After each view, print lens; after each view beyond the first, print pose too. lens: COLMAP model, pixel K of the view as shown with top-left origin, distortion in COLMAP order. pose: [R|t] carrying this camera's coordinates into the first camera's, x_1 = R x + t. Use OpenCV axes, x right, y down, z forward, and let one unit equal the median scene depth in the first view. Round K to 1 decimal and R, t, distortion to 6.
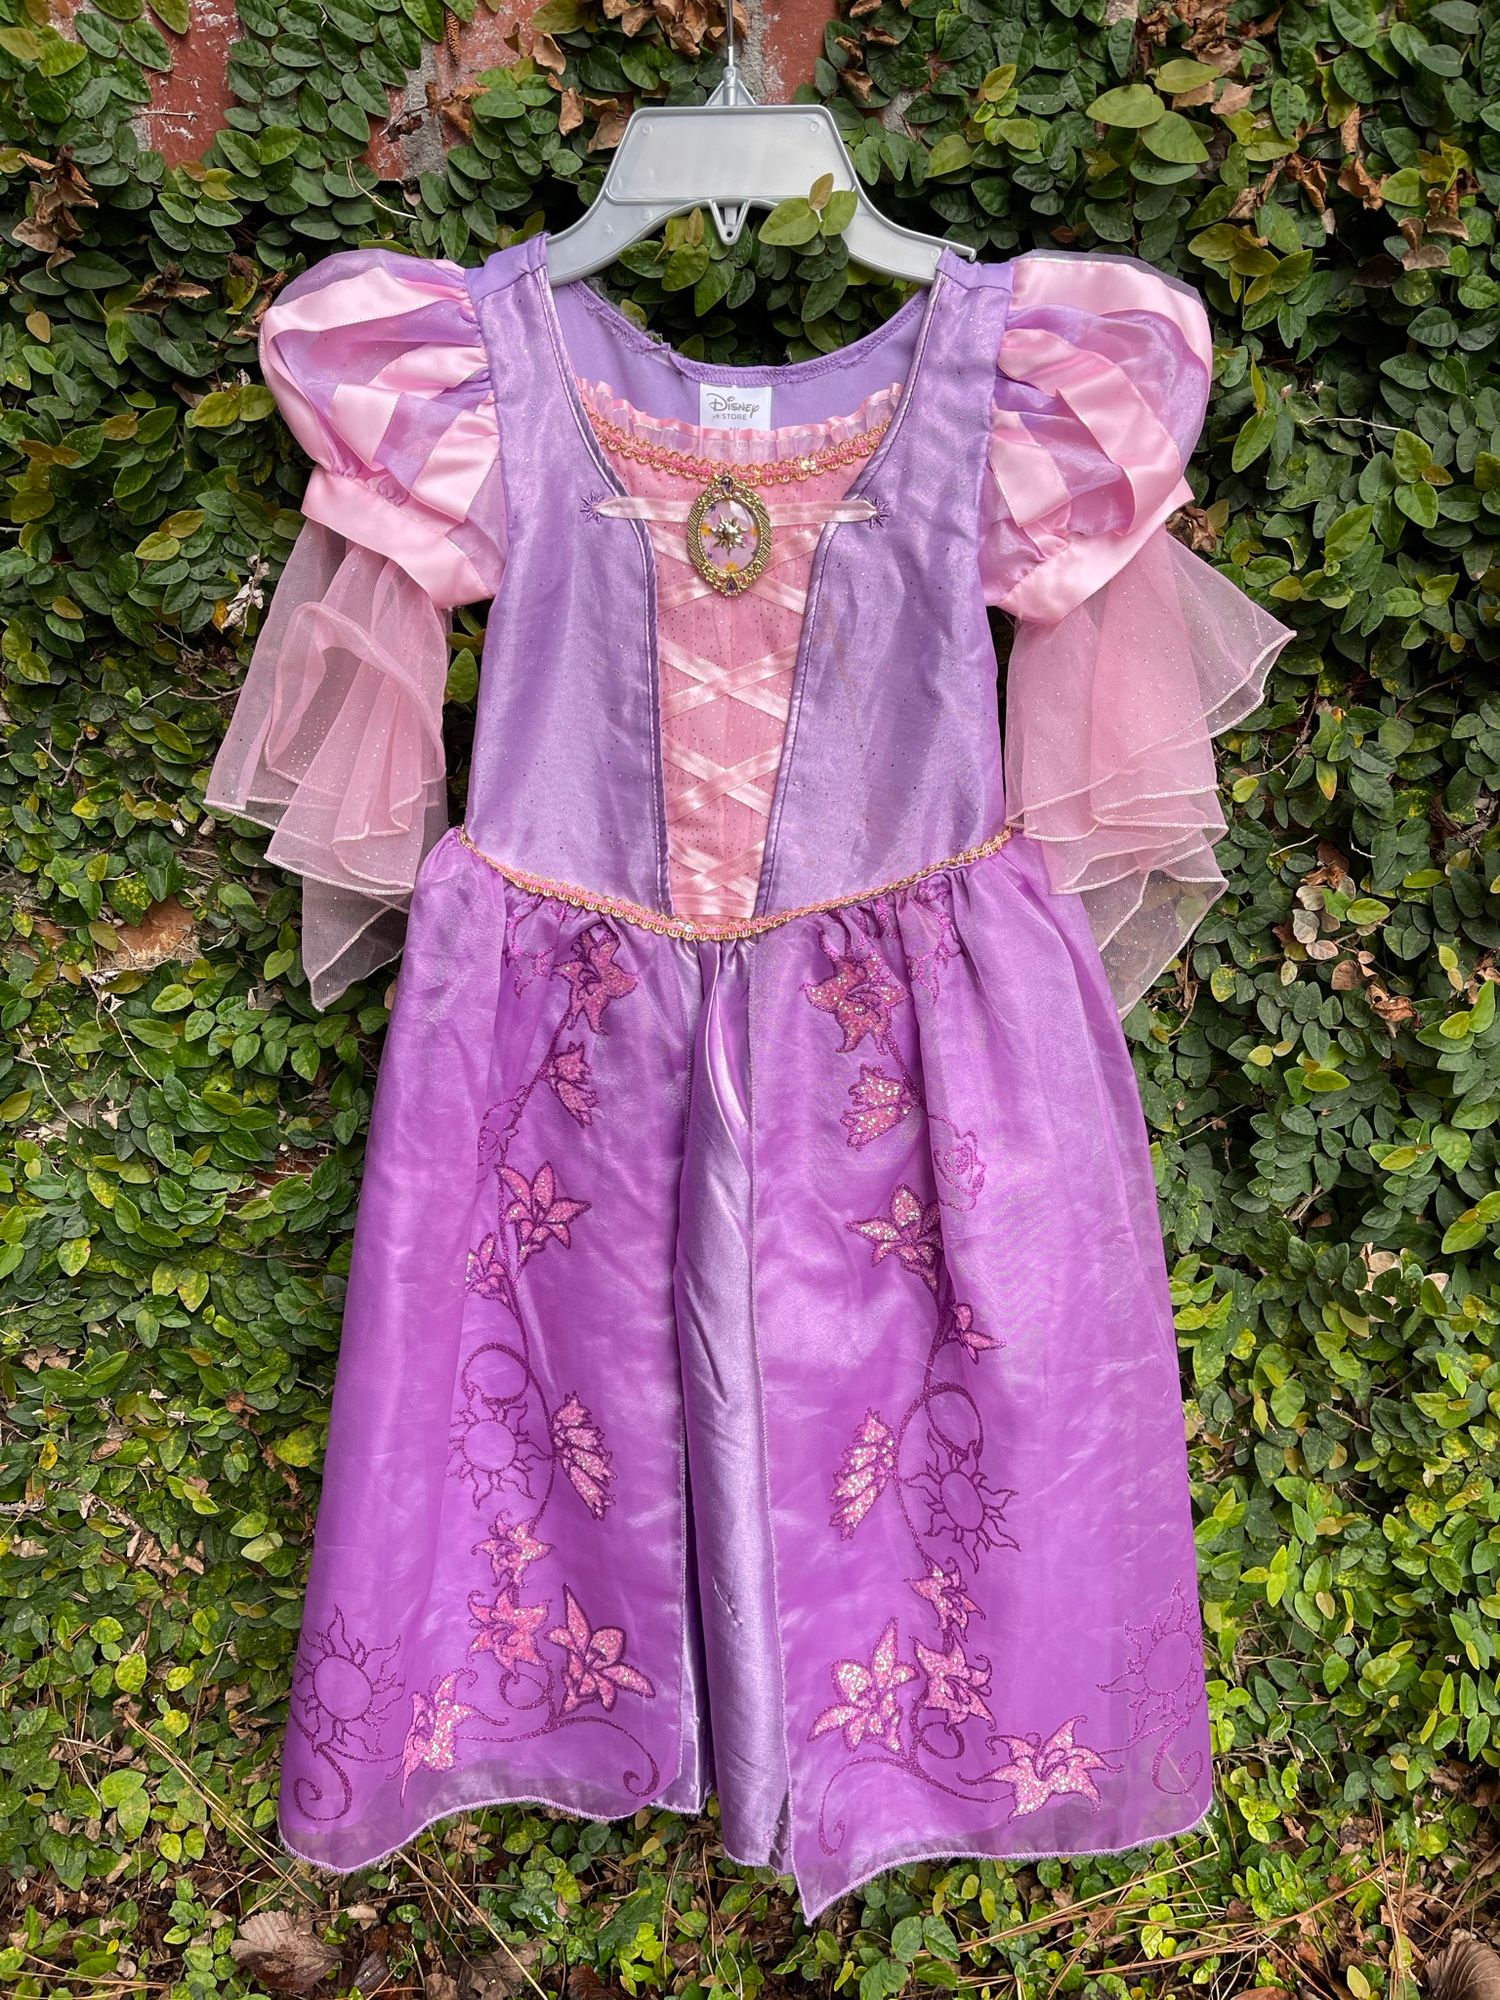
lens RADIAL K [[1523.5, 0, 757.0], [0, 1523.5, 1013.2], [0, 0, 1]] dist [0.083794, -0.122163]
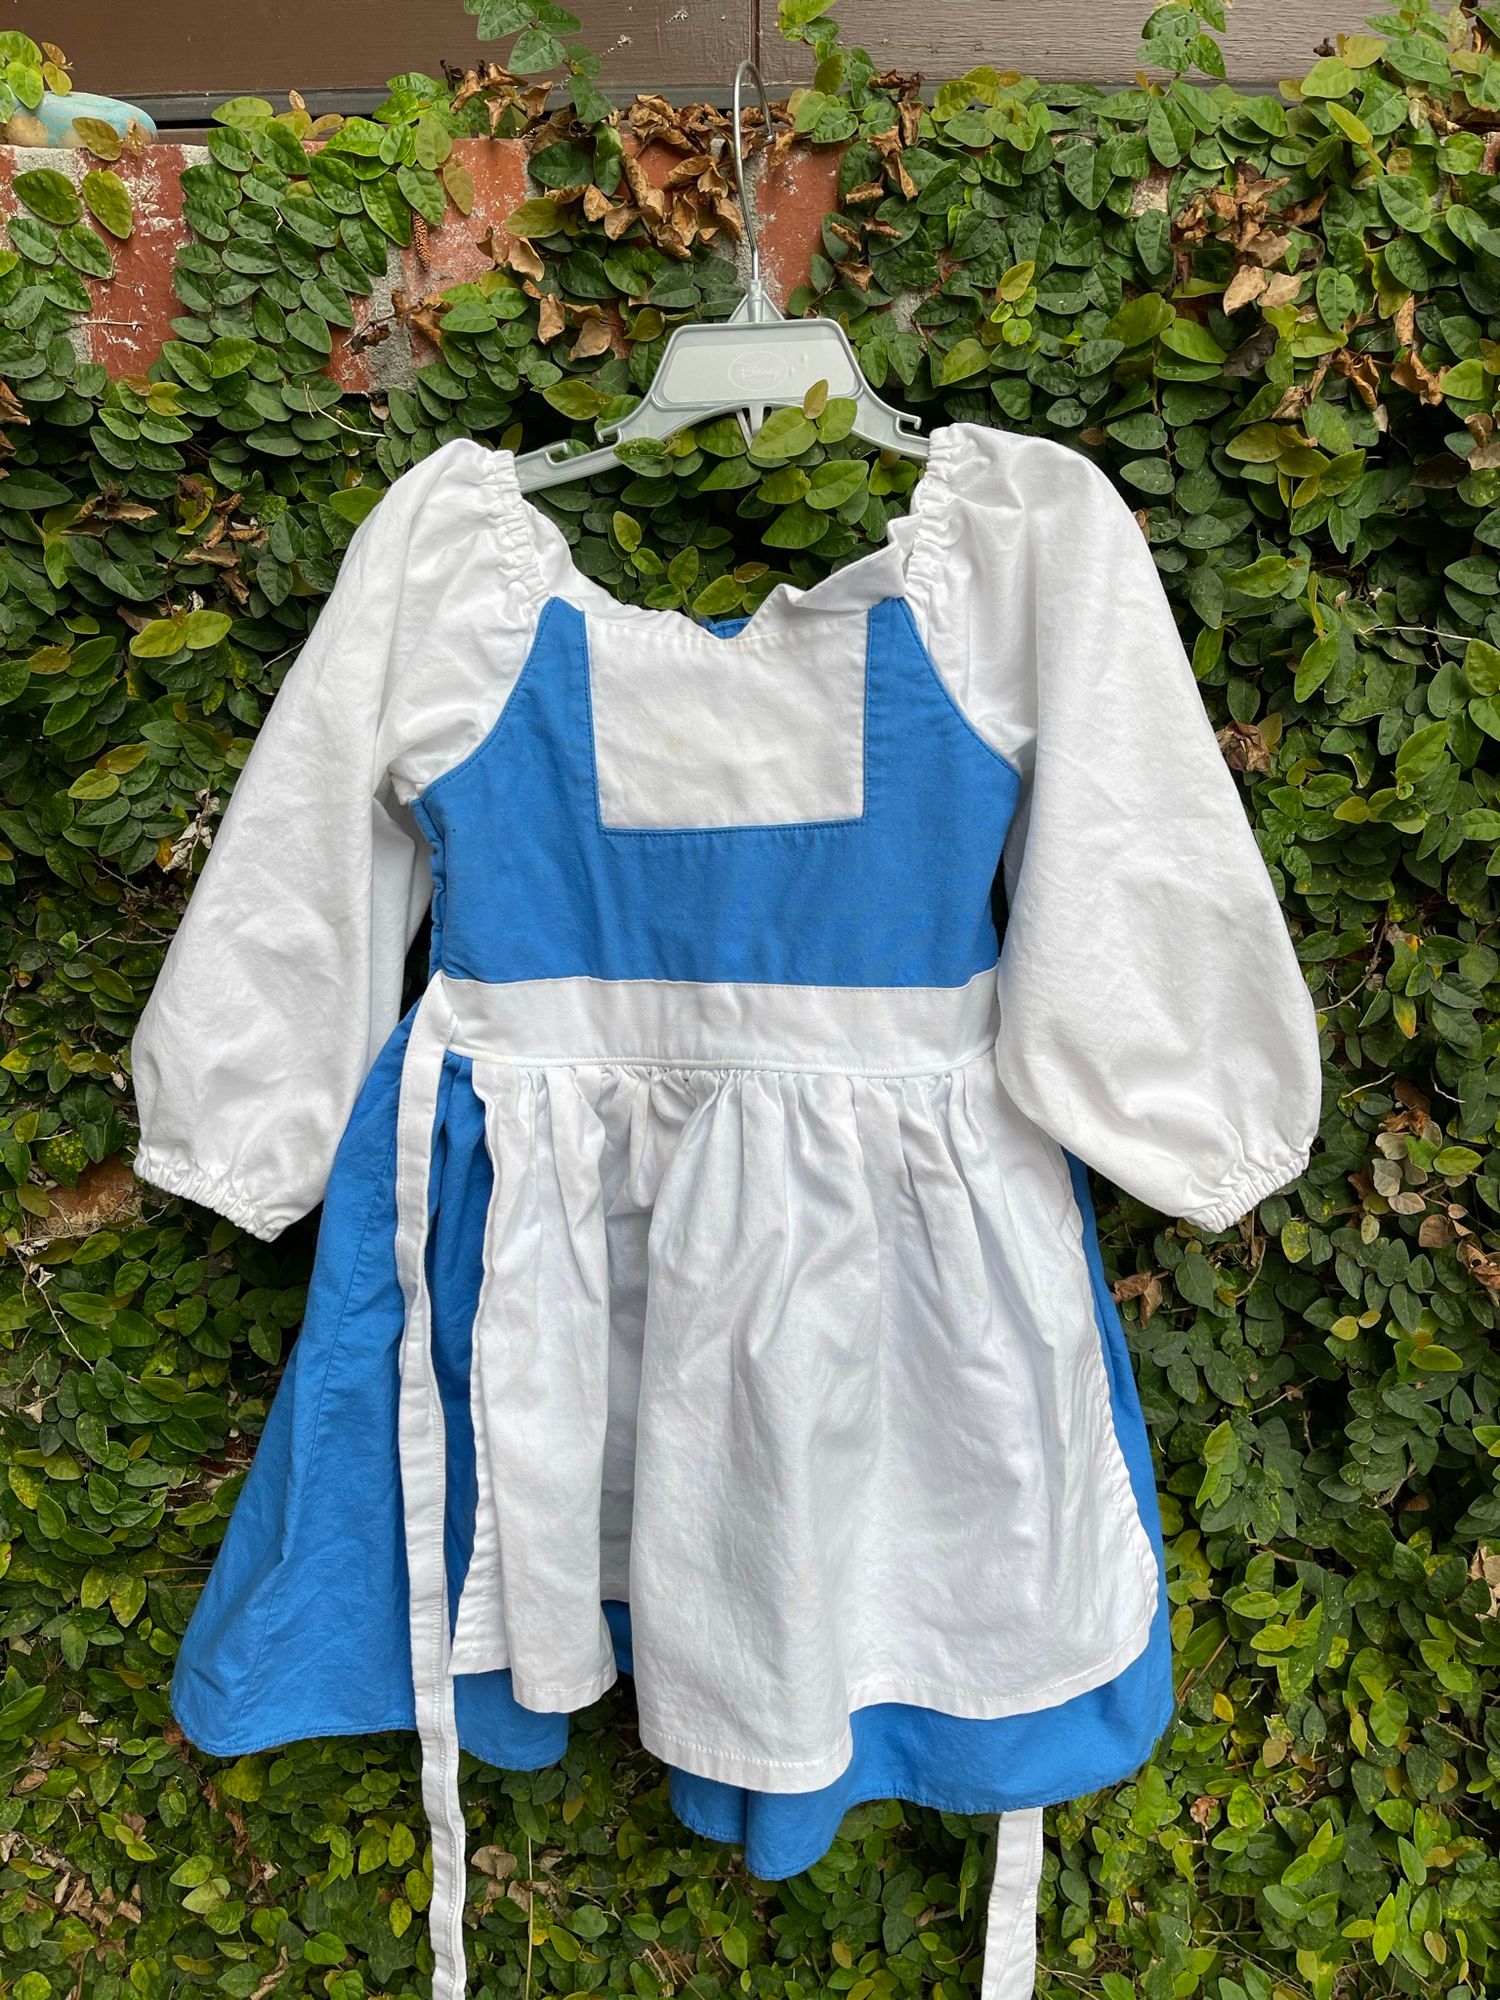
lens RADIAL K [[1523.5, 0, 760.1], [0, 1523.5, 1014.7], [0, 0, 1]] dist [0.083794, -0.122163]
pose [[0.999869, -0.016176, 0.000113, -0.002191], [0.016113, 0.995279, -0.095705, -0.069627], [0.001436, 0.095694, 0.995410, 0.107939]]
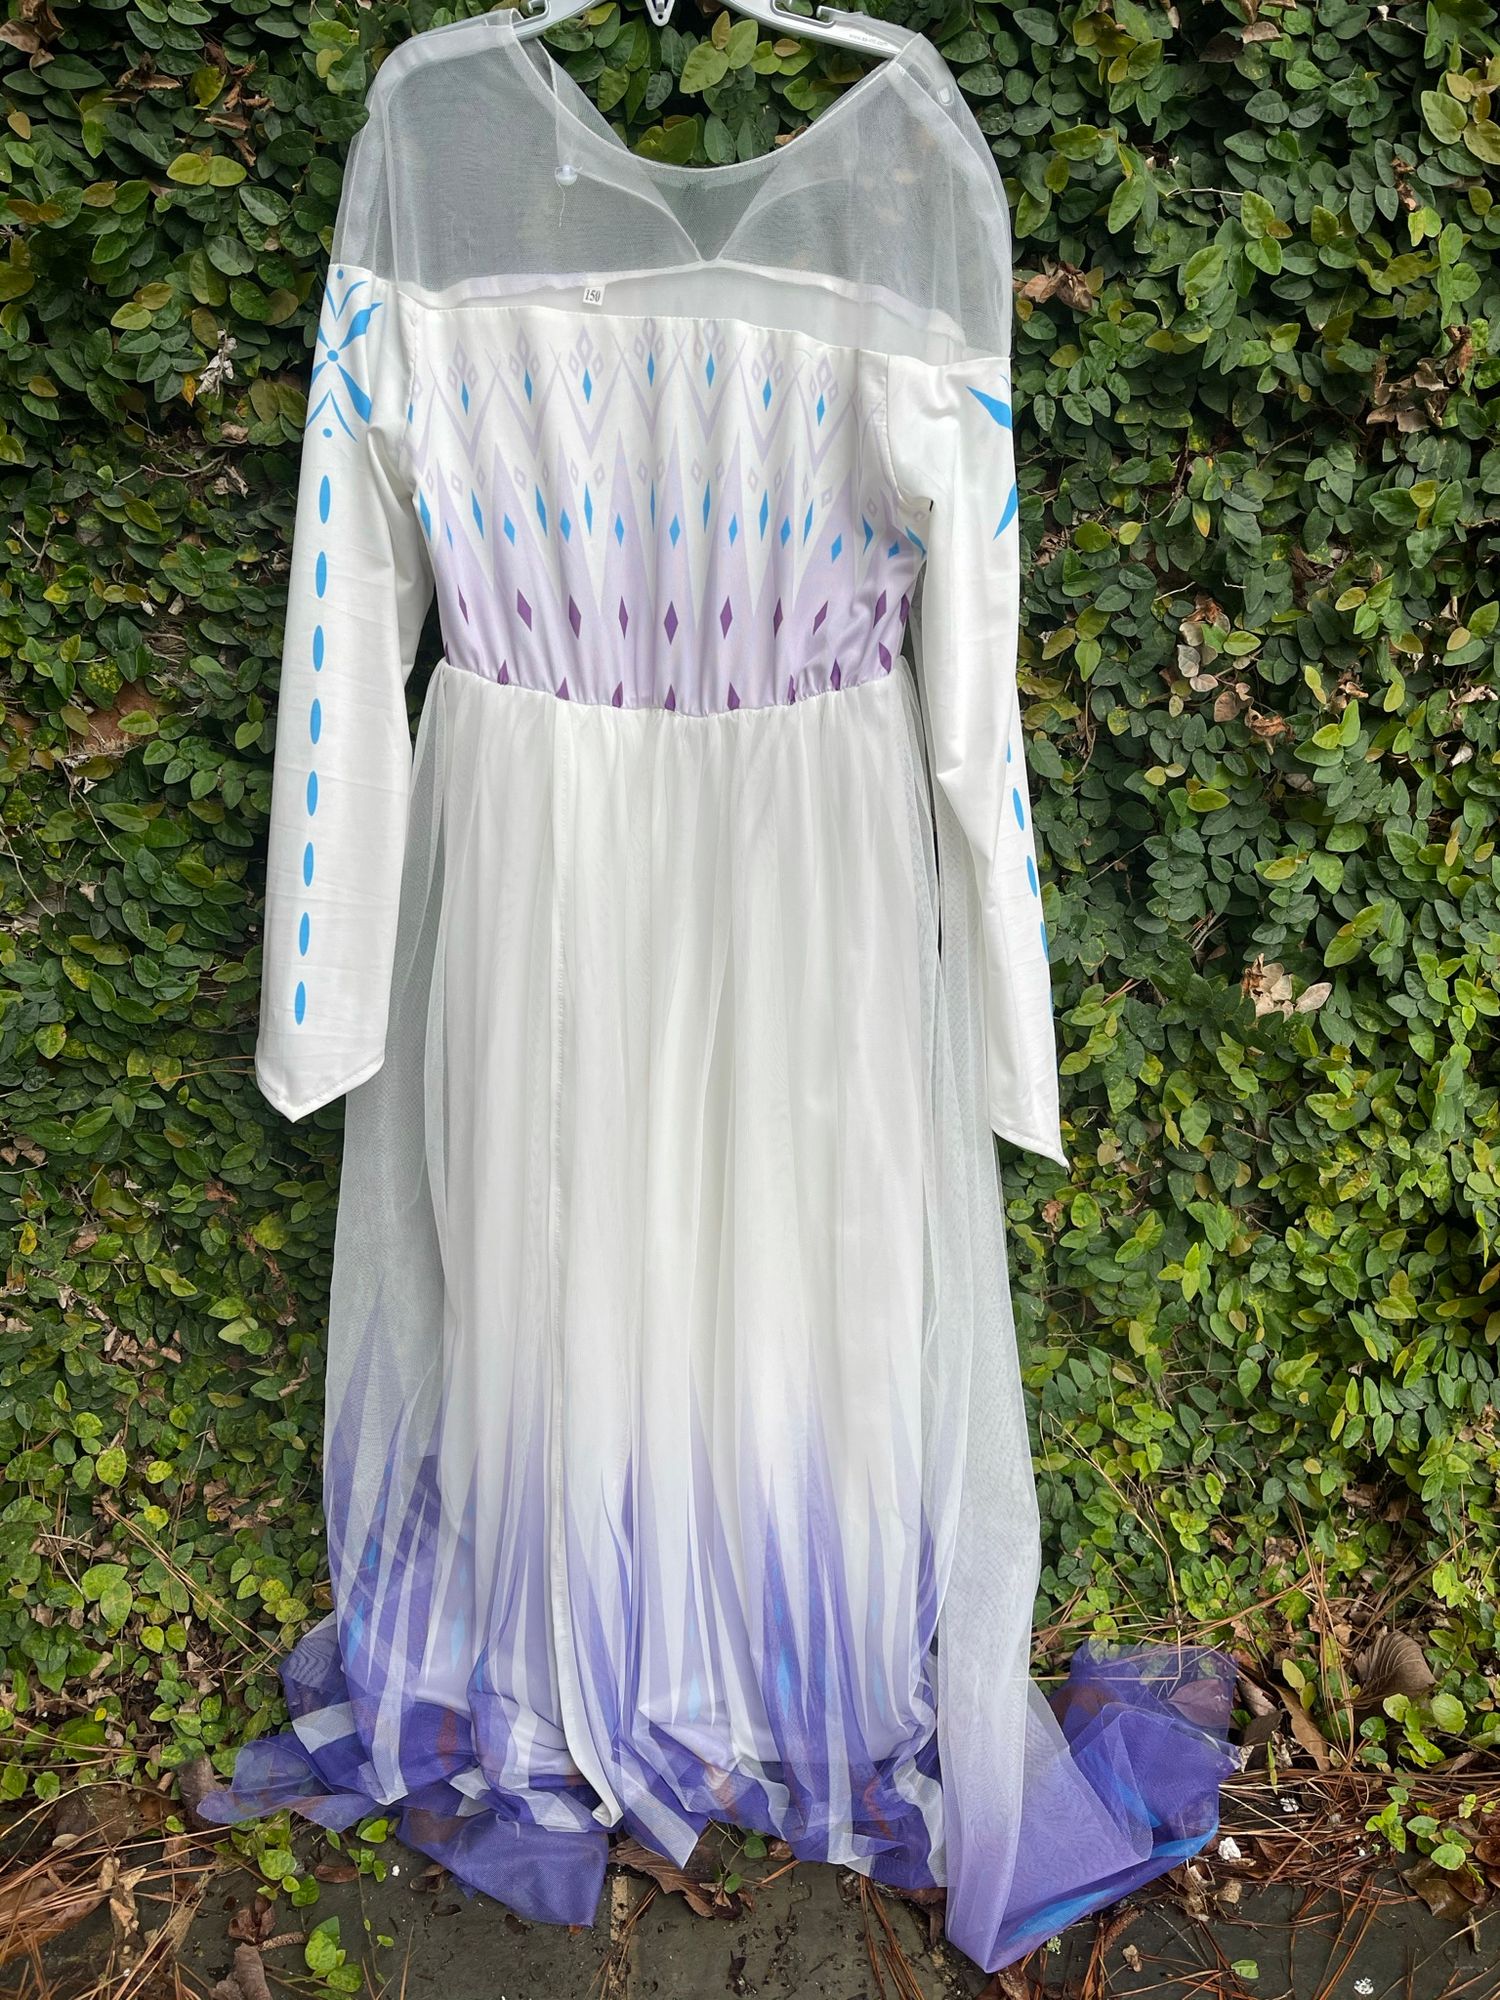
lens RADIAL K [[1523.5, 0, 750.7], [0, 1523.5, 1010.8], [0, 0, 1]] dist [0.083794, -0.122163]
pose [[0.996953, -0.040999, 0.066358, -0.043854], [0.043721, 0.998239, -0.040103, 0.224175], [-0.064597, 0.042882, 0.996990, -0.079960]]
